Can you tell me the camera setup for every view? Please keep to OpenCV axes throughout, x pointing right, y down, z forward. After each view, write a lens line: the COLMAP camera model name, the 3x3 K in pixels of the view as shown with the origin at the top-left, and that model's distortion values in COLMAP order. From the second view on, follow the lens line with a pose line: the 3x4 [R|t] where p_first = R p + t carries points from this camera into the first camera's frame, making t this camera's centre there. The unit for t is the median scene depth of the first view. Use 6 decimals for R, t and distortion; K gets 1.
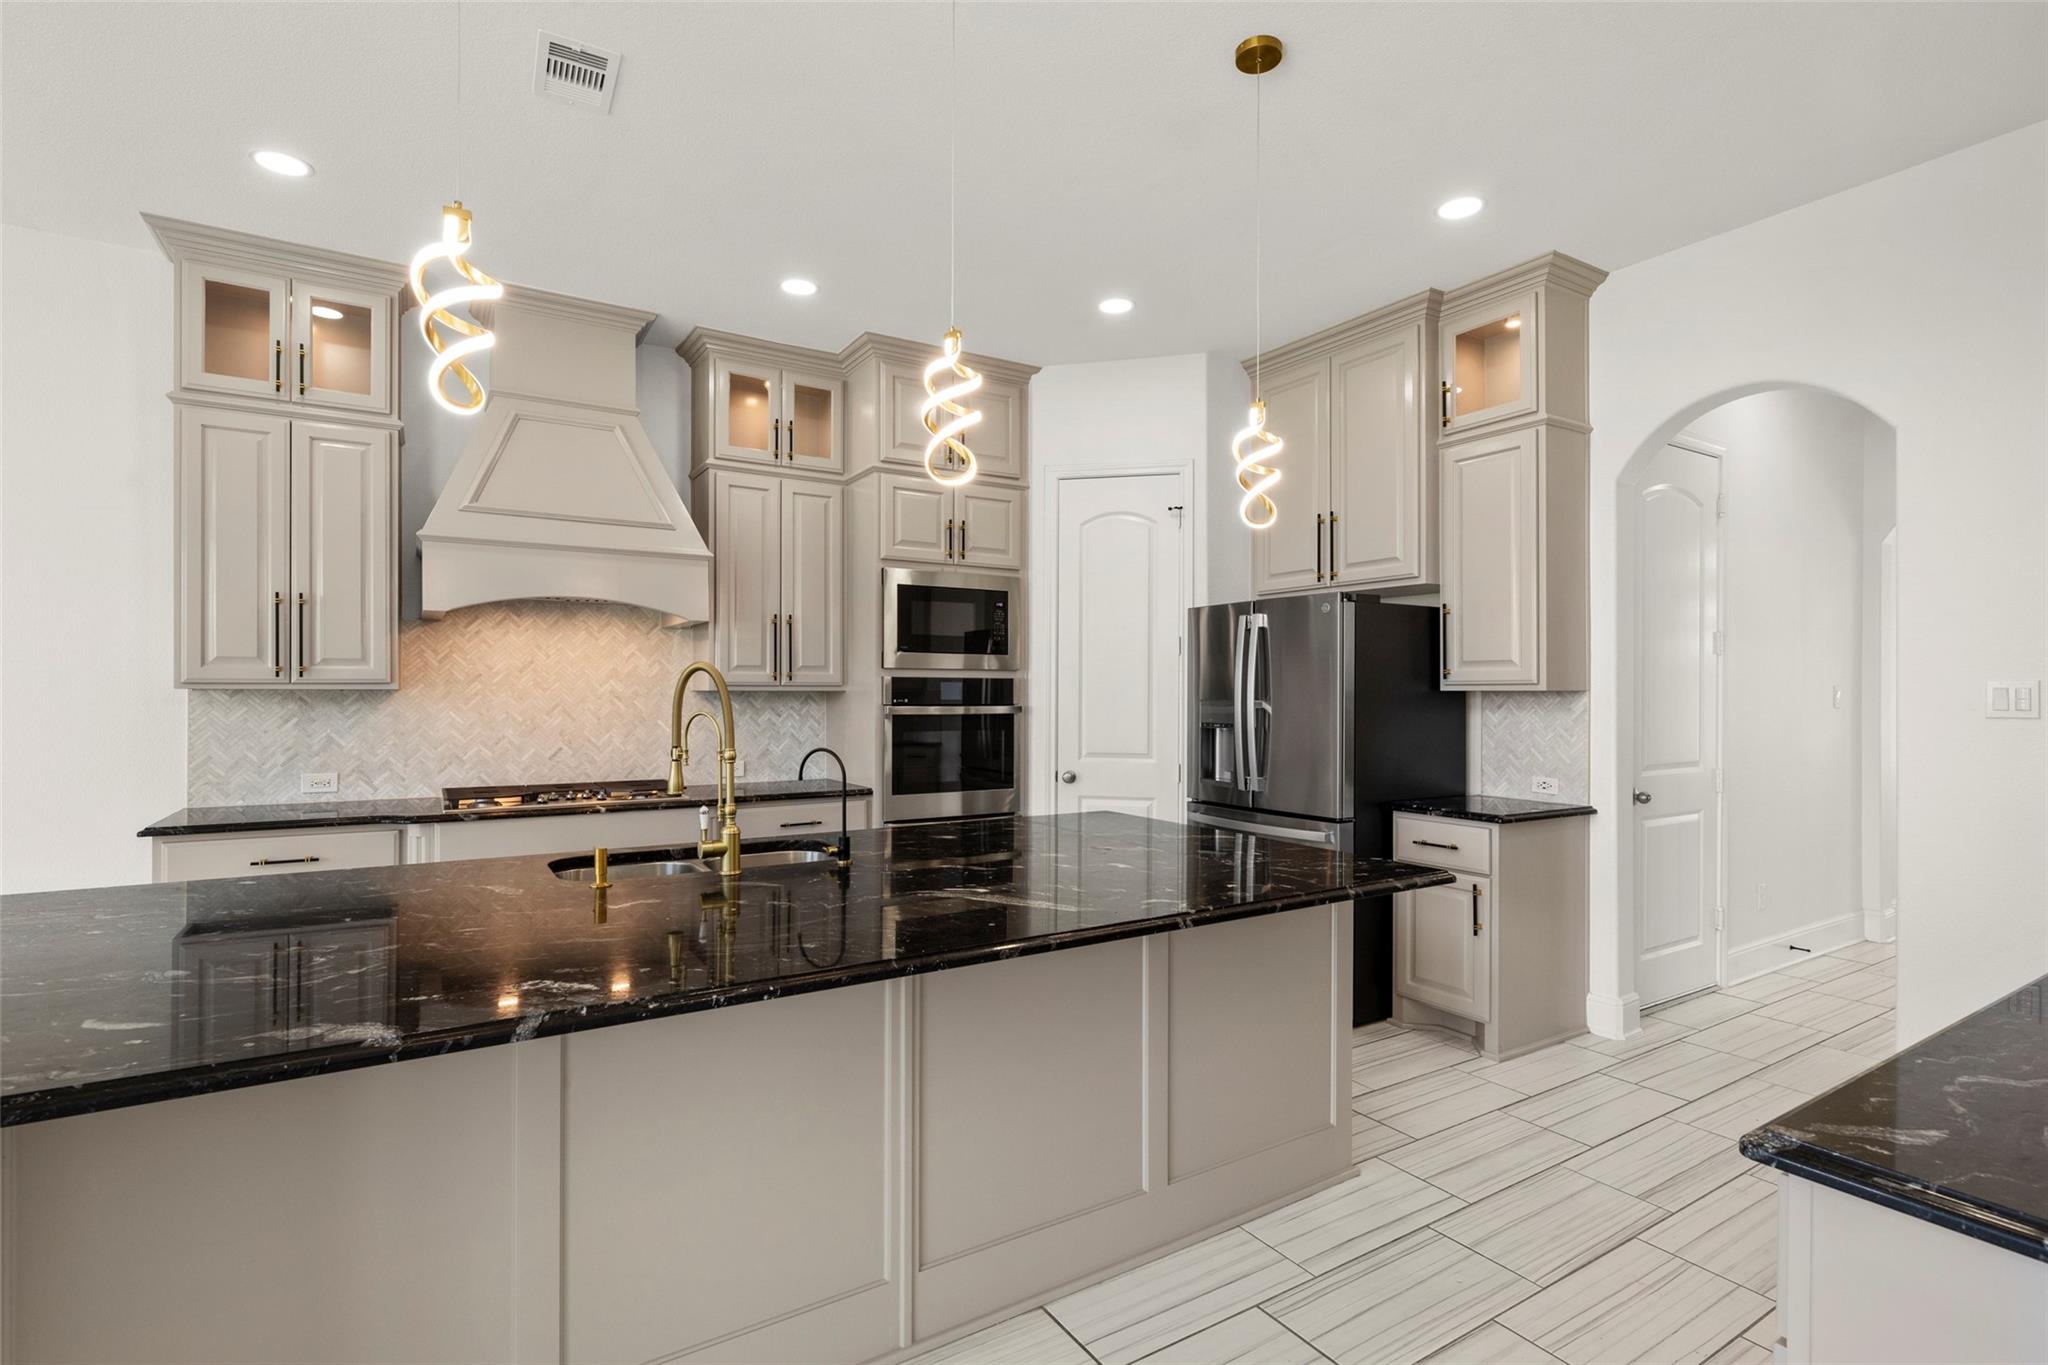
lens RADIAL K [[966.1, 0, 1020.5], [0, 966.1, 692.5], [0, 0, 1]] dist [-0.004318, -0.000143]
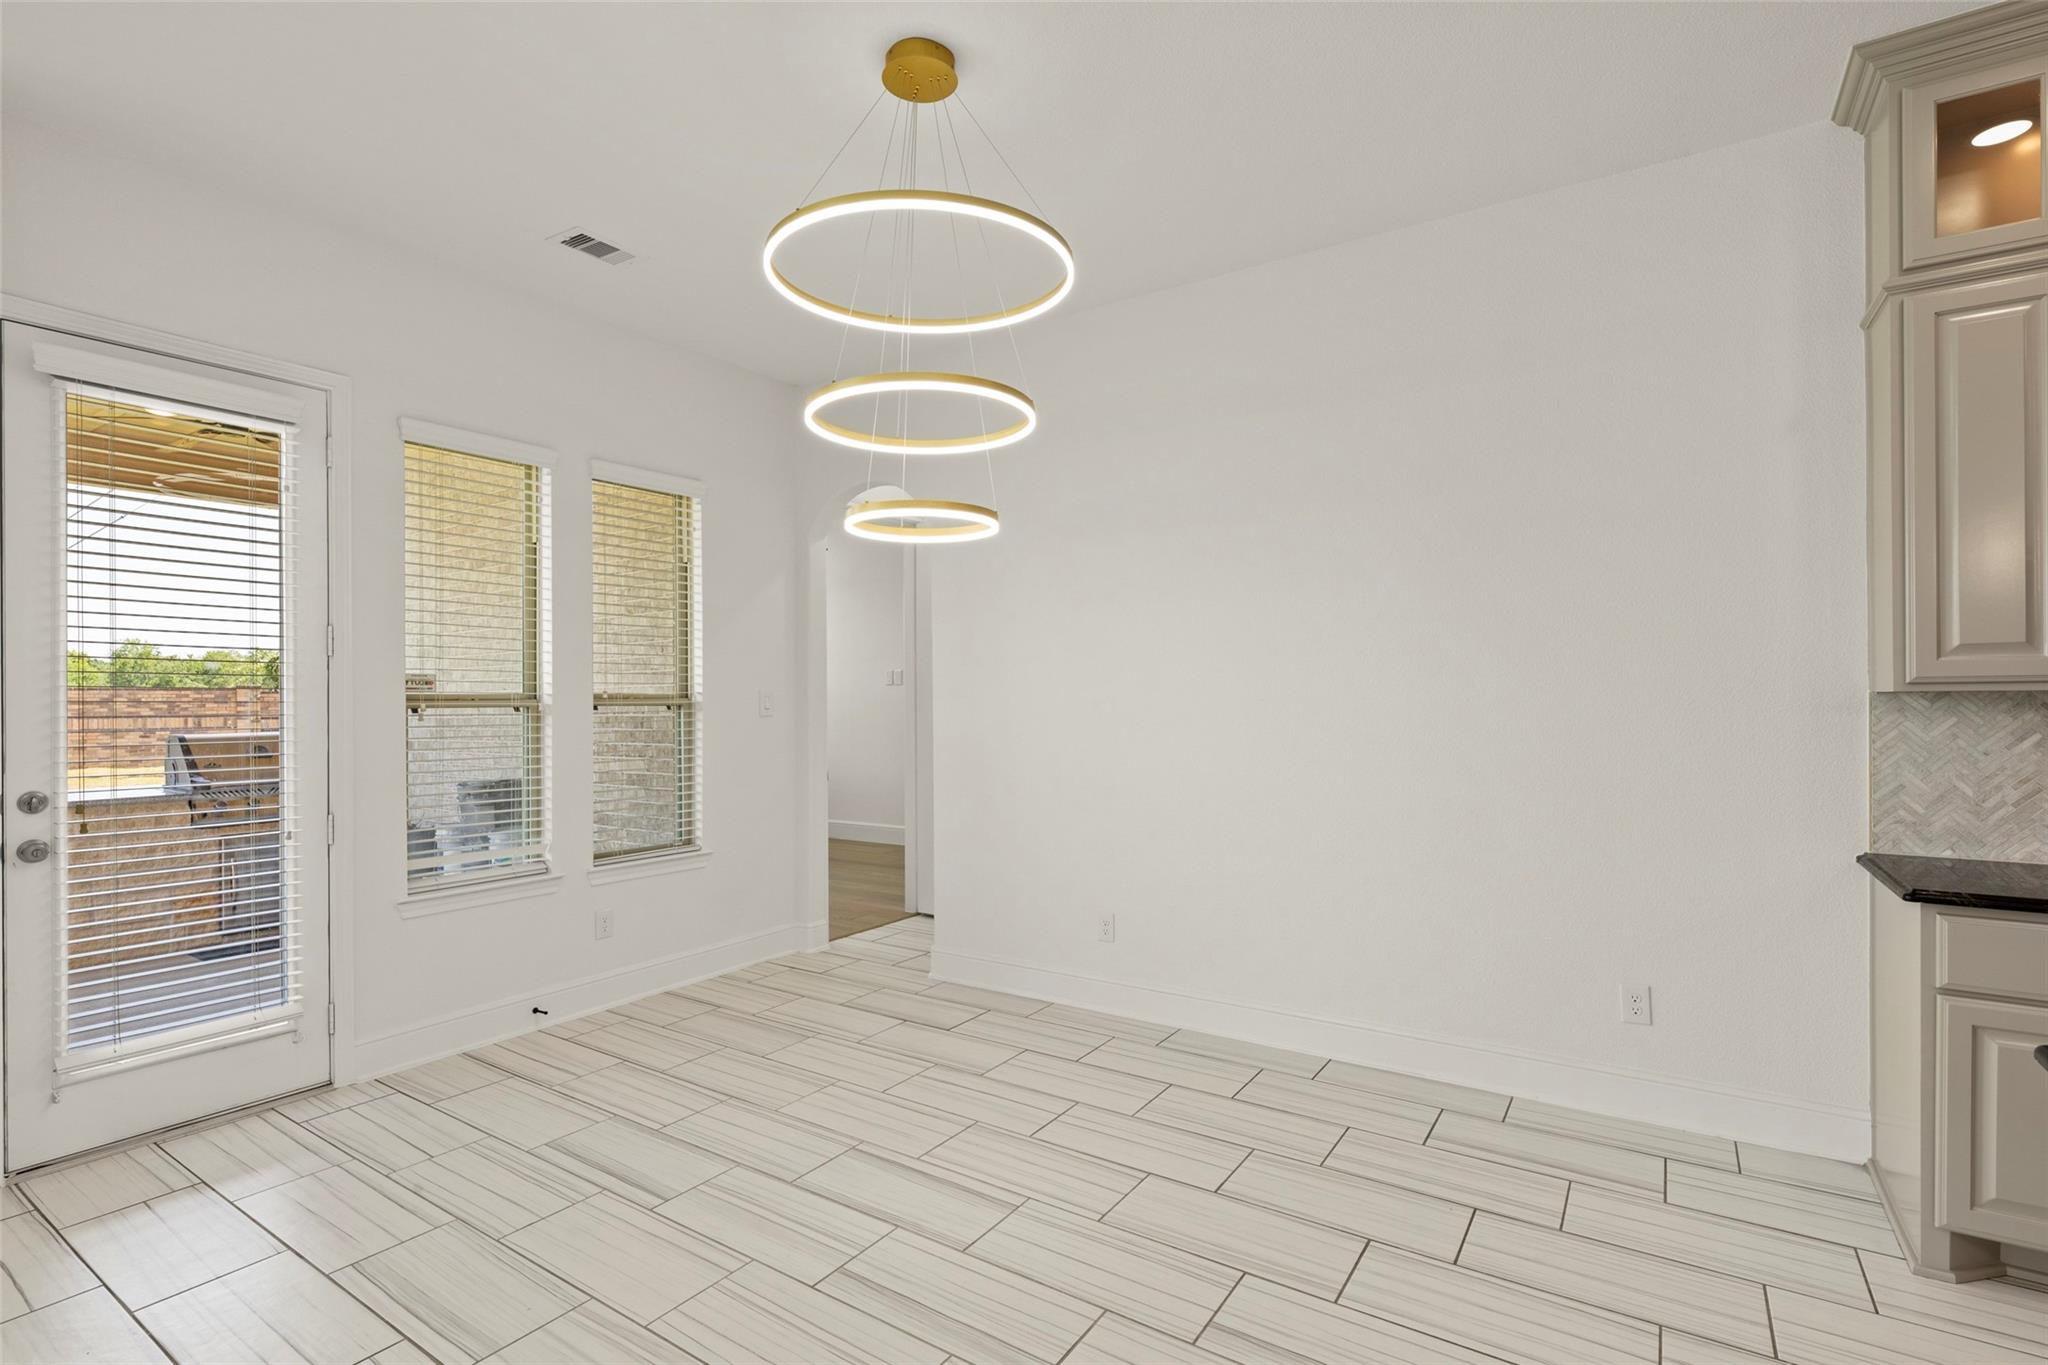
lens RADIAL K [[966.1, 0, 1020.5], [0, 966.1, 695.6], [0, 0, 1]] dist [-0.004318, -0.000143]
pose [[0.417676, -0.009274, -0.908549, -0.454507], [0.005993, 0.999954, -0.007452, 0.000953], [0.908576, -0.002332, 0.417712, 0.098674]]
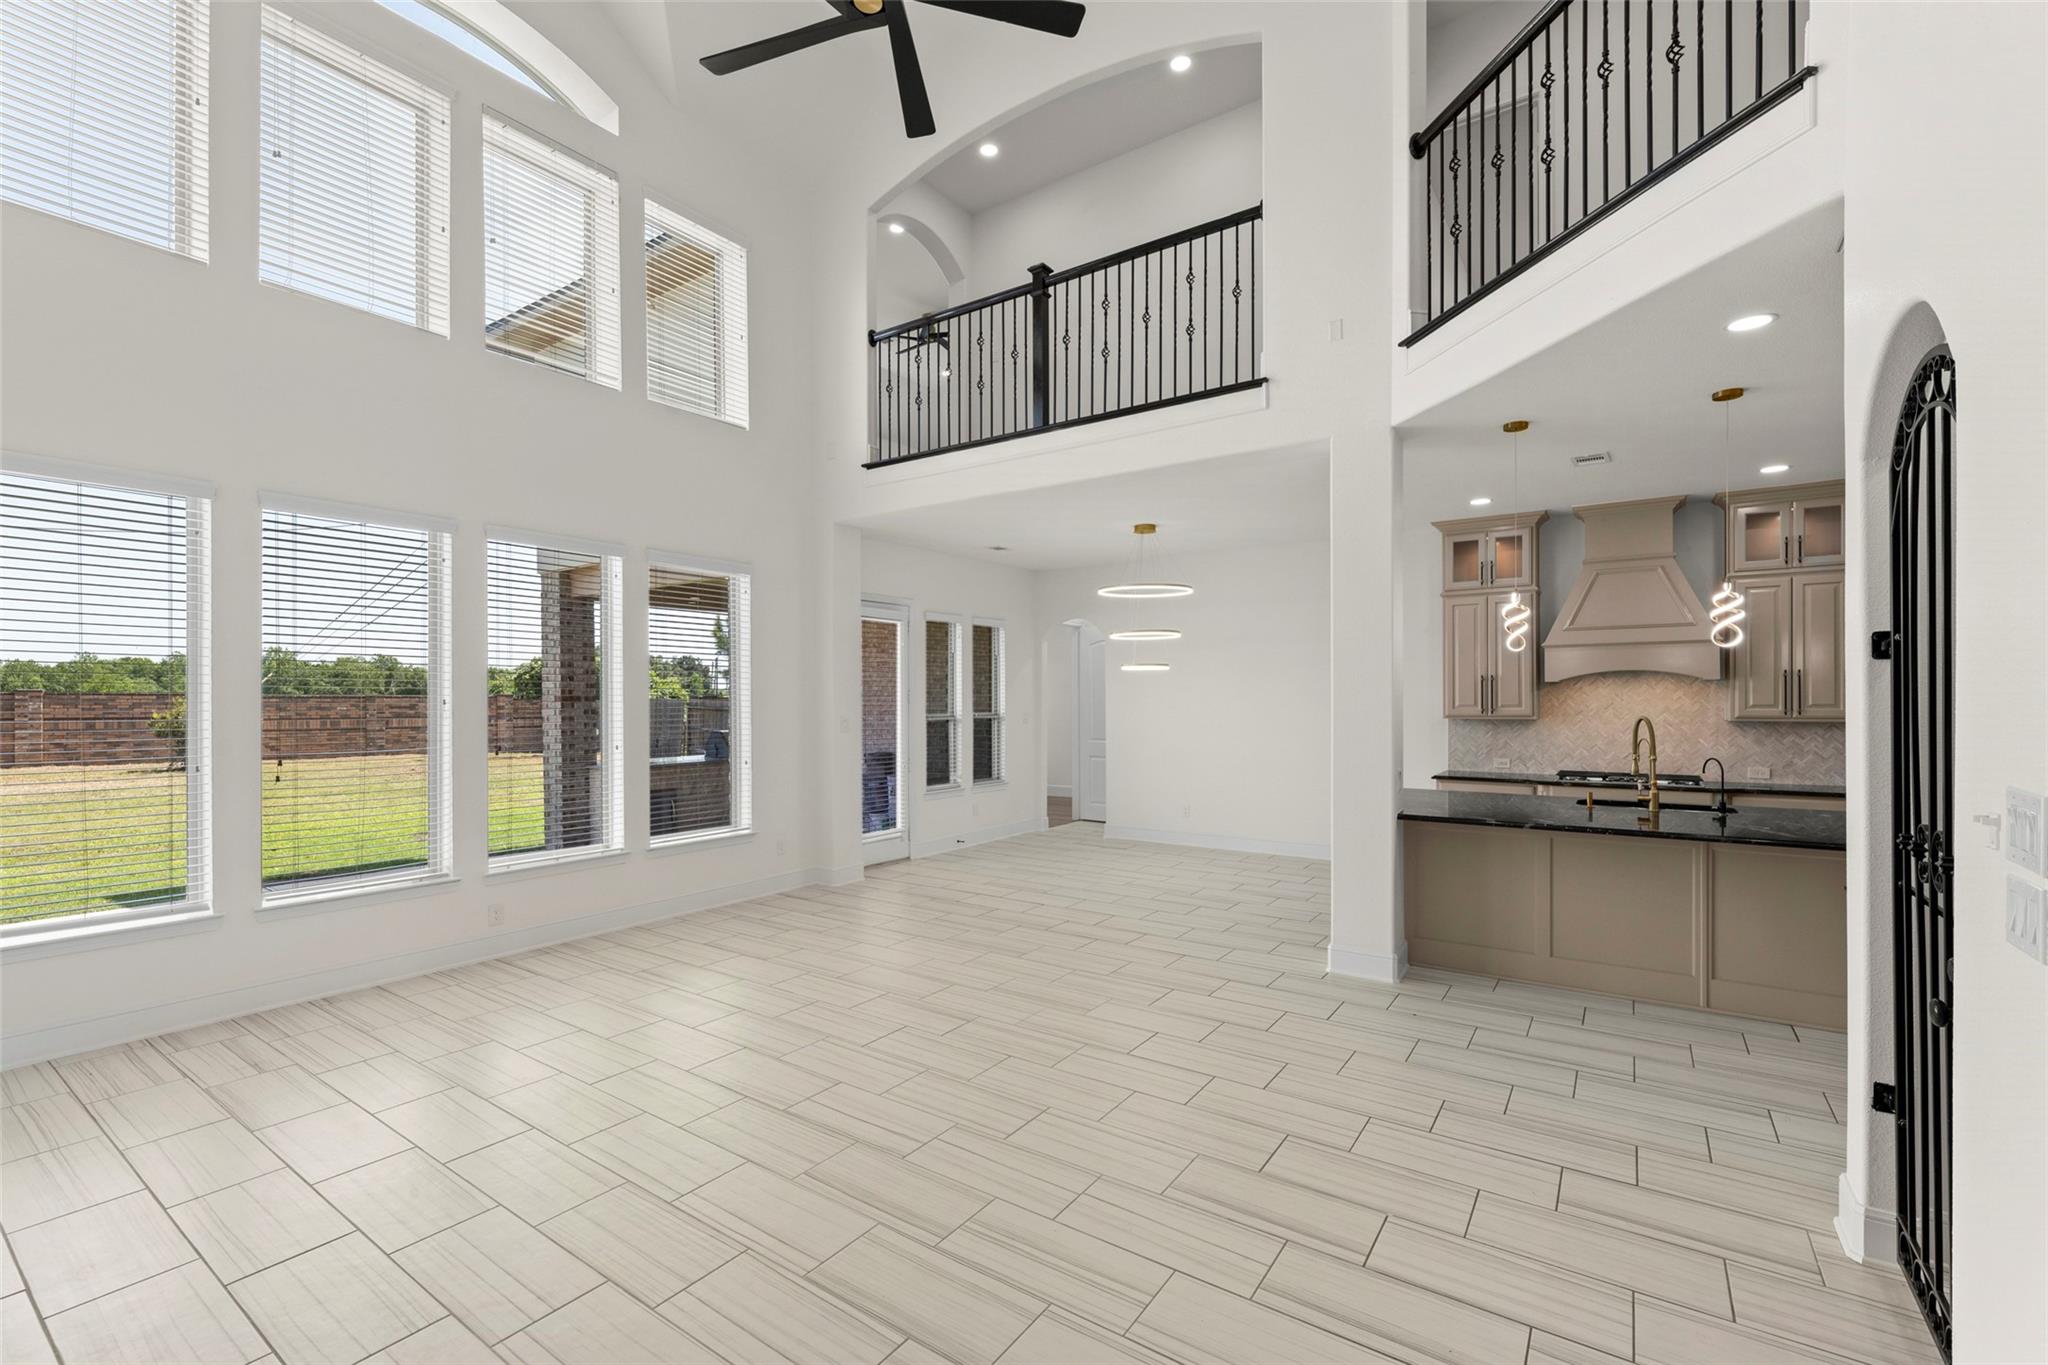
lens RADIAL K [[876.2, 0, 1017.2], [0, 876.2, 701.0], [0, 0, 1]] dist [-0.000666, -0.000325]
pose [[0.393298, -0.003550, -0.919404, 0.615858], [0.004606, 0.999988, -0.001891, -0.043508], [0.919399, -0.003491, 0.393310, -0.724054]]
